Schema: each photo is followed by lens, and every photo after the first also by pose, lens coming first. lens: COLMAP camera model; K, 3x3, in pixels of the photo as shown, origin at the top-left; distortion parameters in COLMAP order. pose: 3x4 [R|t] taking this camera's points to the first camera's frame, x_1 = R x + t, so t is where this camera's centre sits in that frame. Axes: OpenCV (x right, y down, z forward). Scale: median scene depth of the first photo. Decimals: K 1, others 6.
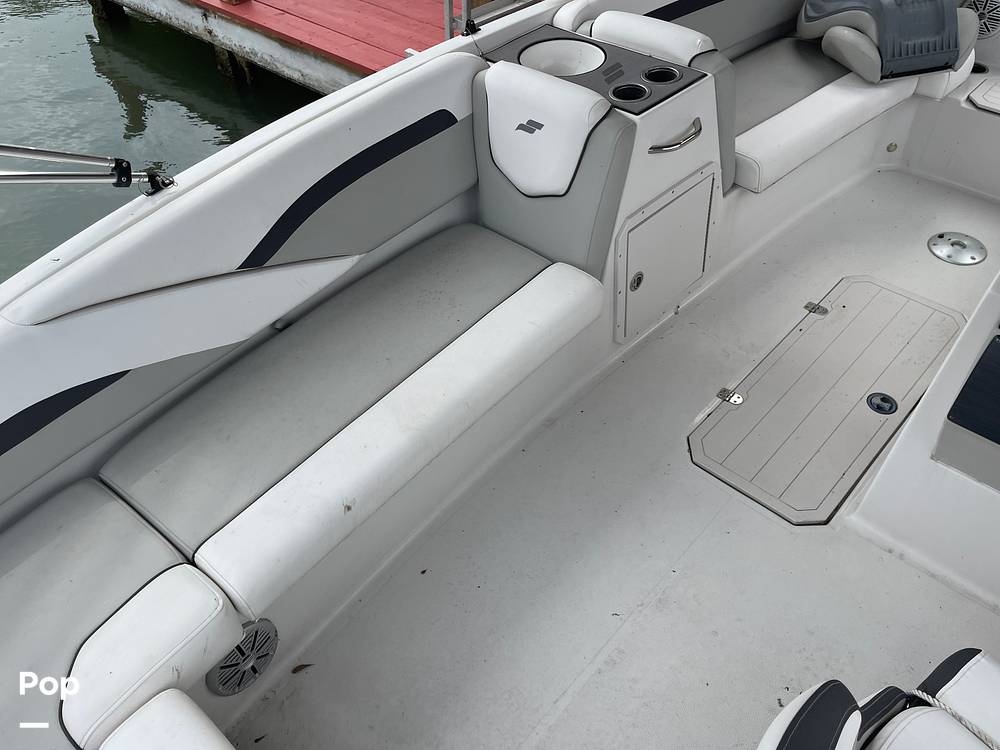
lens RADIAL K [[790.1, 0, 500.0], [0, 790.1, 375.0], [0, 0, 1]] dist [0.003153, -0.002816]
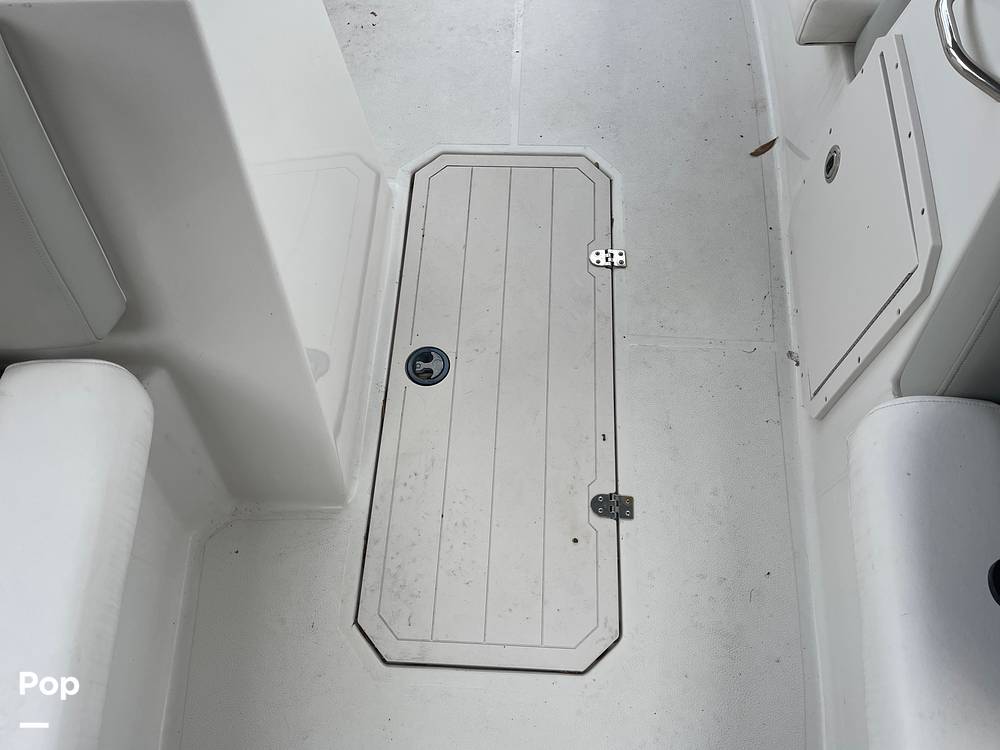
lens RADIAL K [[790.1, 0, 500.0], [0, 790.1, 375.0], [0, 0, 1]] dist [0.003153, -0.002816]
pose [[-0.759495, 0.606363, -0.235566, 0.612130], [-0.421905, -0.183524, 0.887871, -0.580542], [0.495140, 0.773720, 0.395213, 0.801828]]
